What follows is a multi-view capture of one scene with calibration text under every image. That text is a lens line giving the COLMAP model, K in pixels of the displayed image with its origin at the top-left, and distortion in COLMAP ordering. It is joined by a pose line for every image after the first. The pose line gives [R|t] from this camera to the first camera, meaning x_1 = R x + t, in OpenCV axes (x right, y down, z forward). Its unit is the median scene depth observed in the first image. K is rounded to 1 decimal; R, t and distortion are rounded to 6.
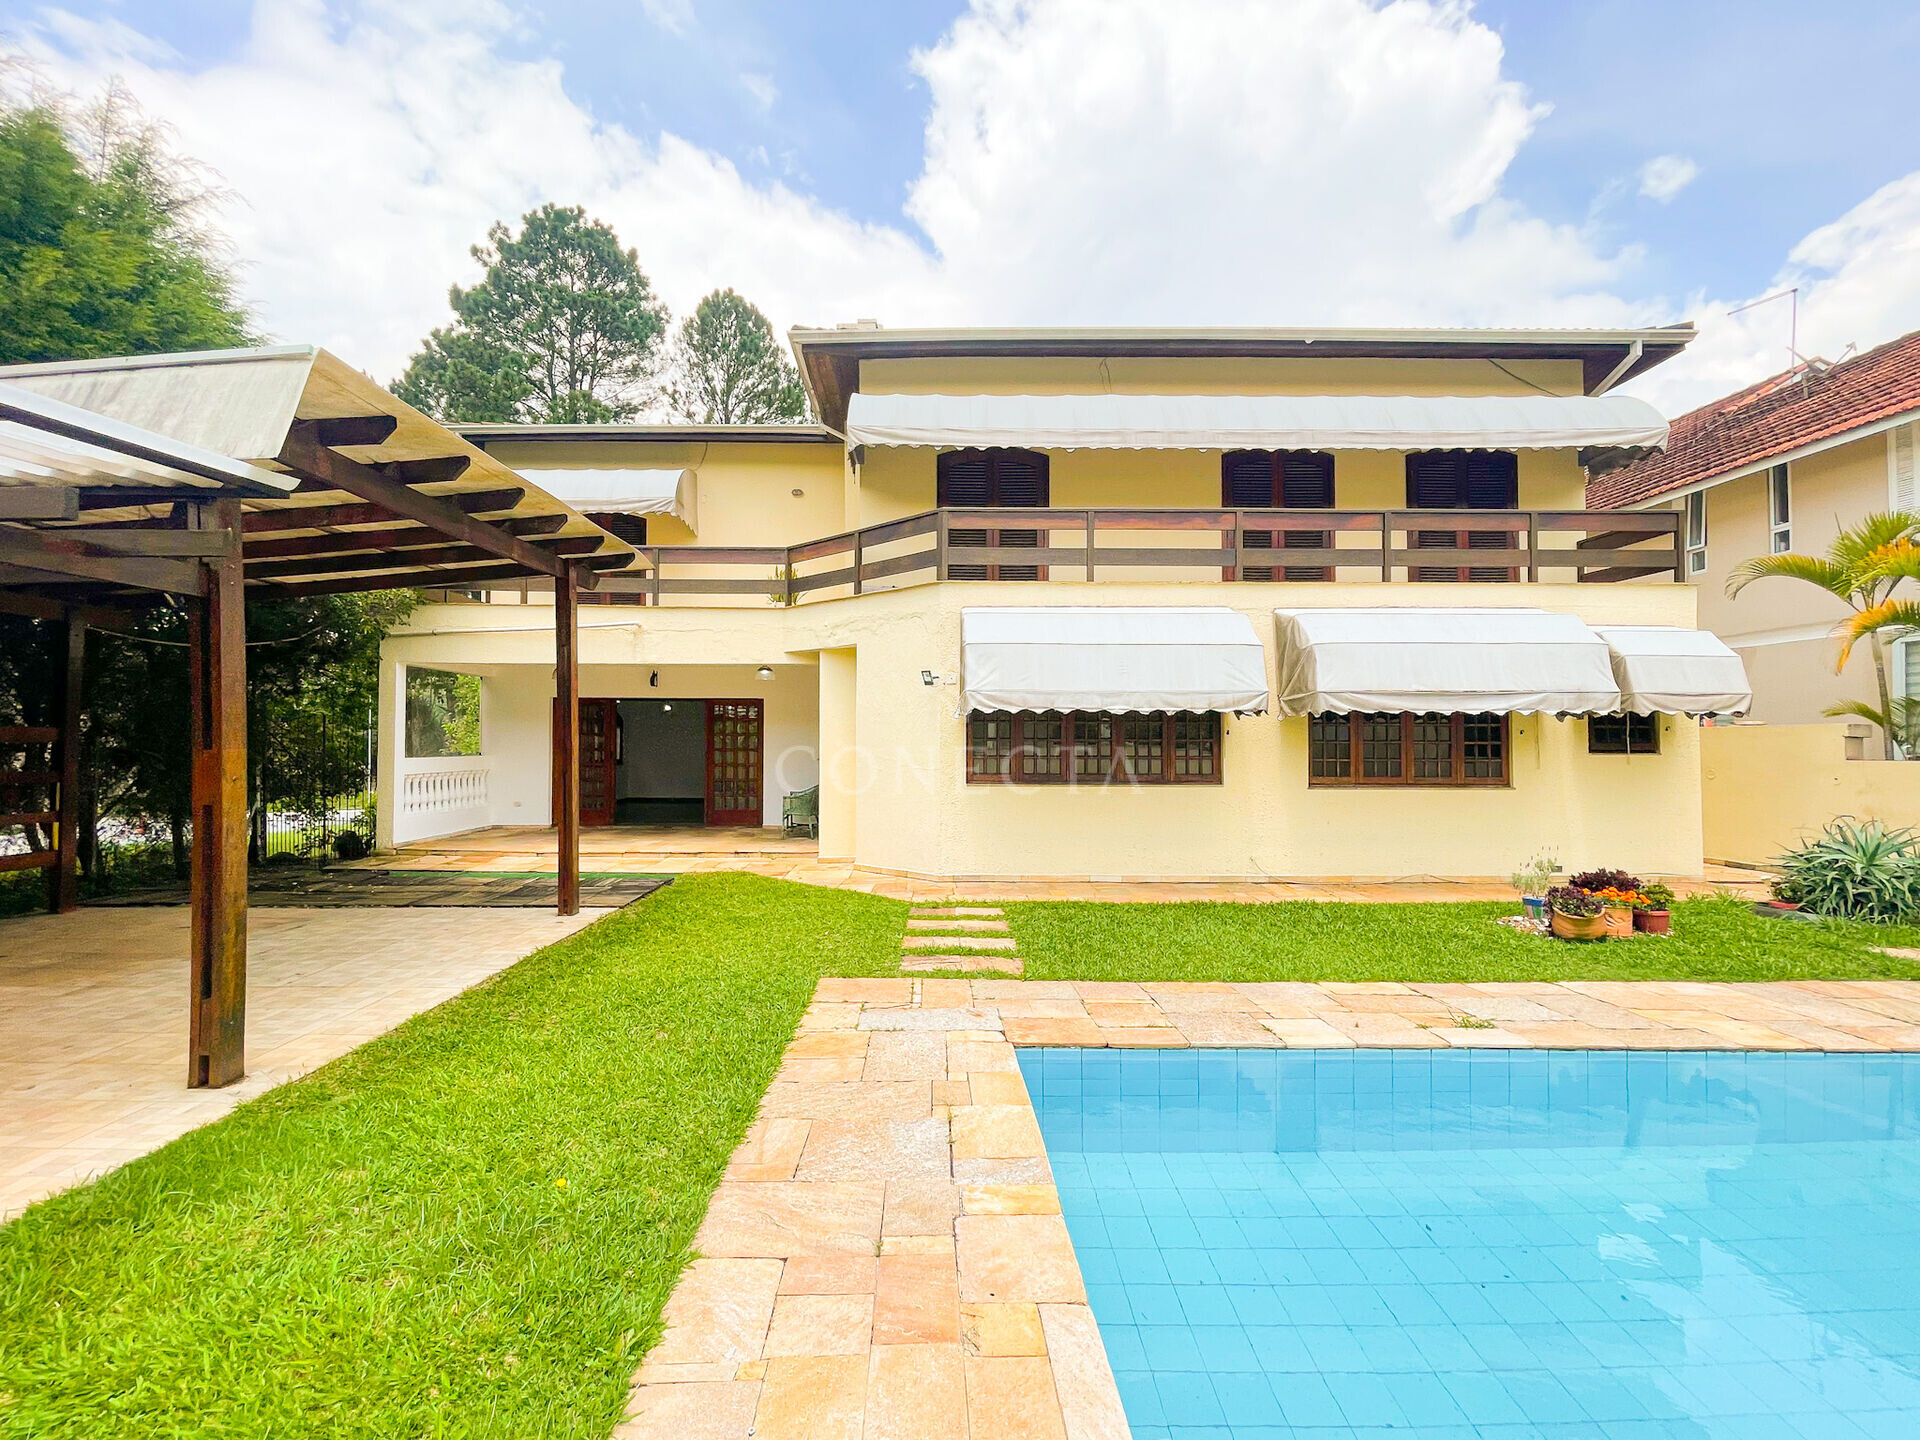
lens RADIAL K [[815.1, 0, 921.7], [0, 815.1, 718.5], [0, 0, 1]] dist [-0.001384, -0.000189]
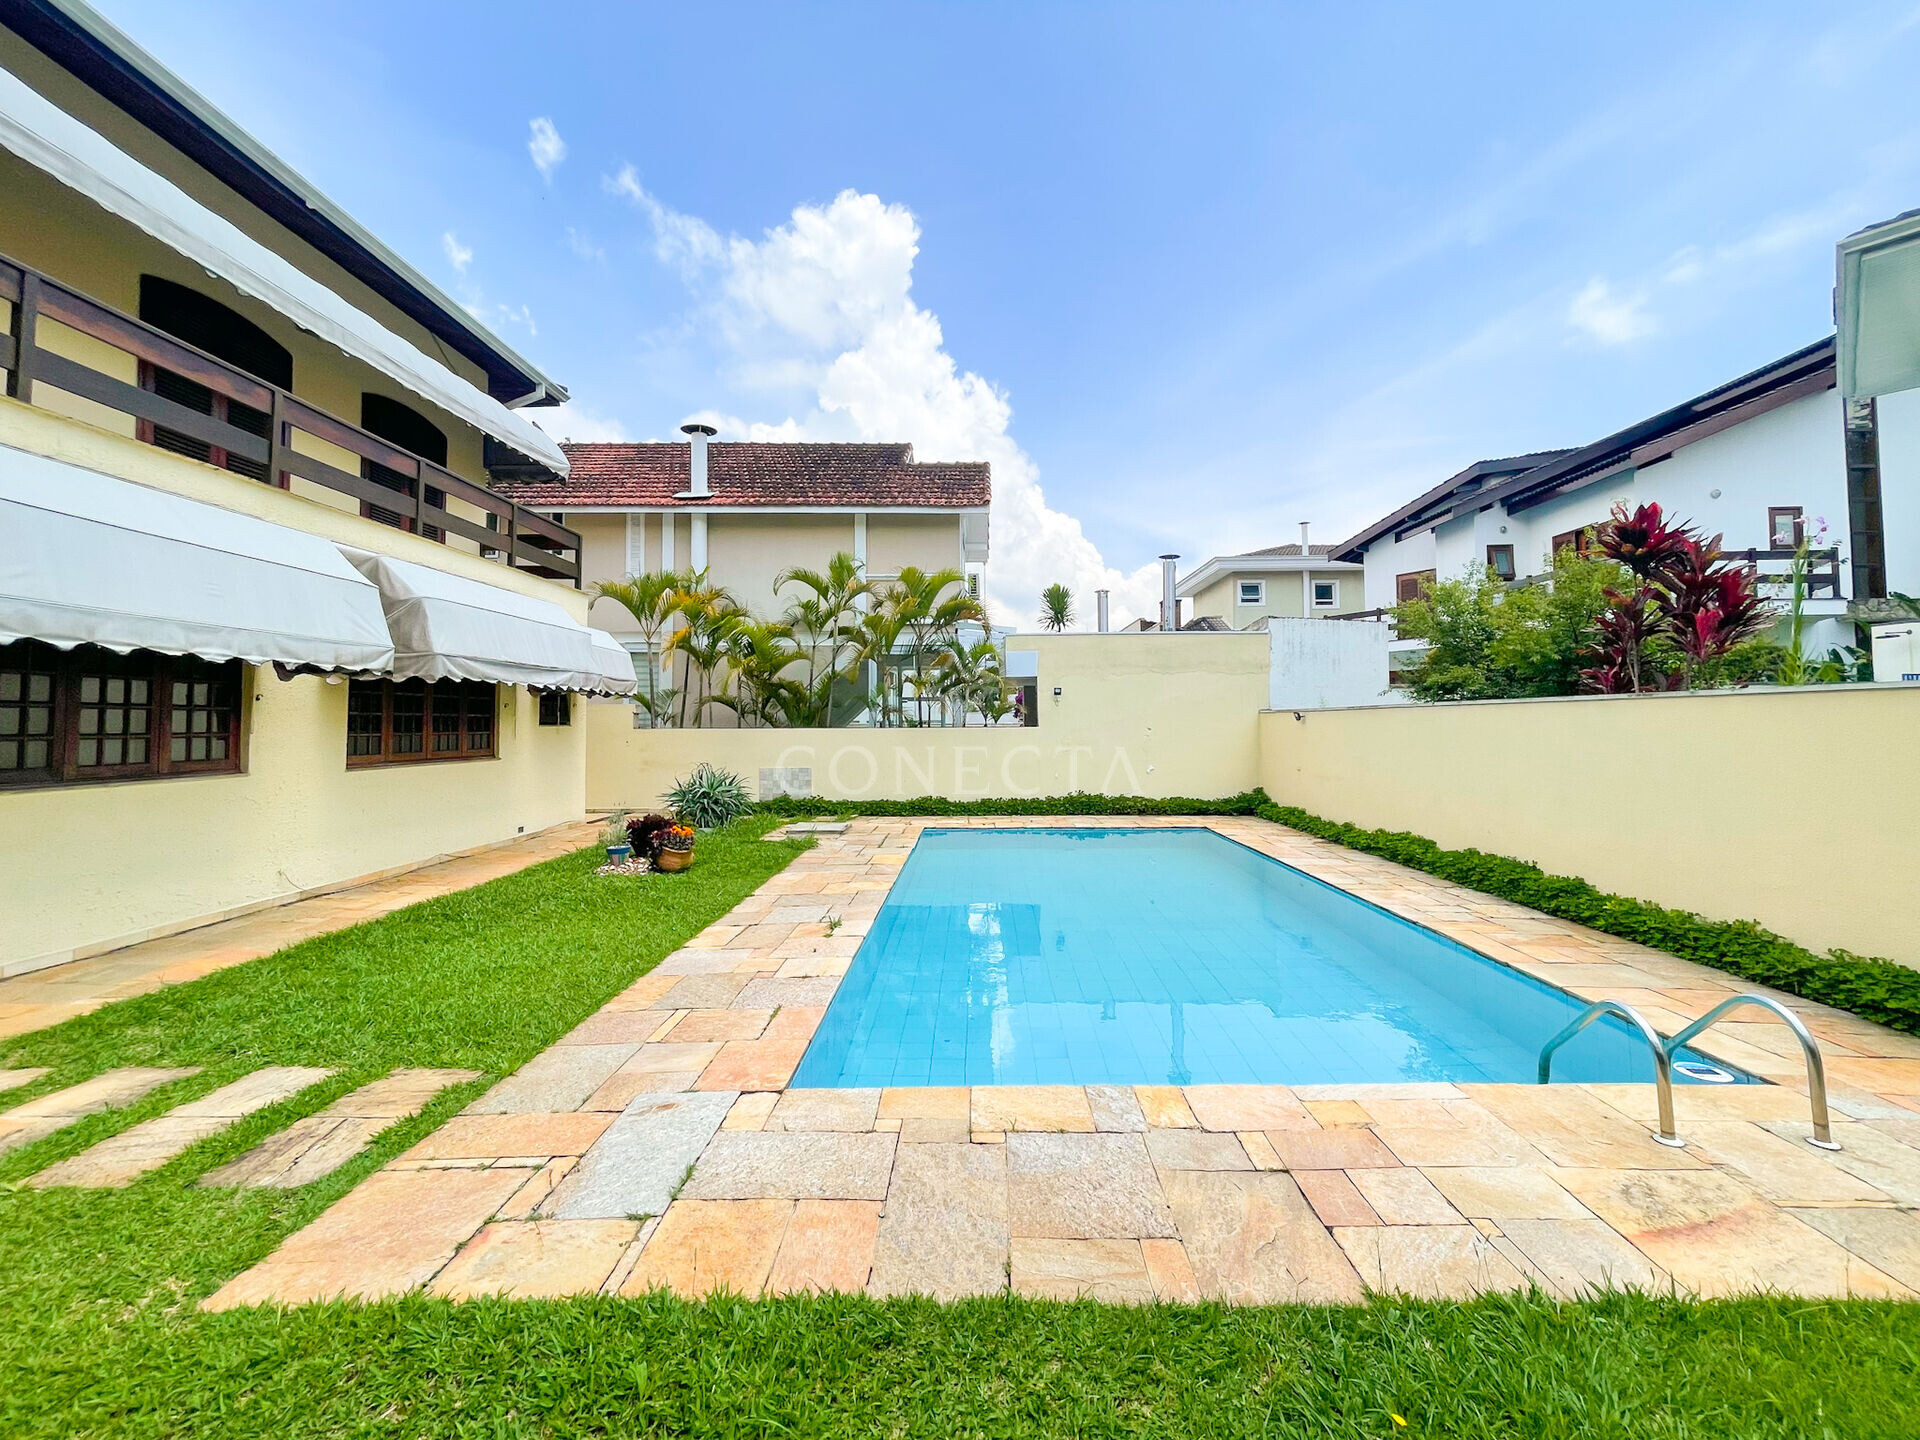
lens RADIAL K [[788.9, 0, 966.7], [0, 788.9, 701.6], [0, 0, 1]] dist [0.001712, -0.000112]
pose [[-0.005938, 0.025134, 0.999666, -0.346985], [-0.026717, 0.999323, -0.025284, 0.023809], [-0.999625, -0.026858, -0.005262, 0.449434]]
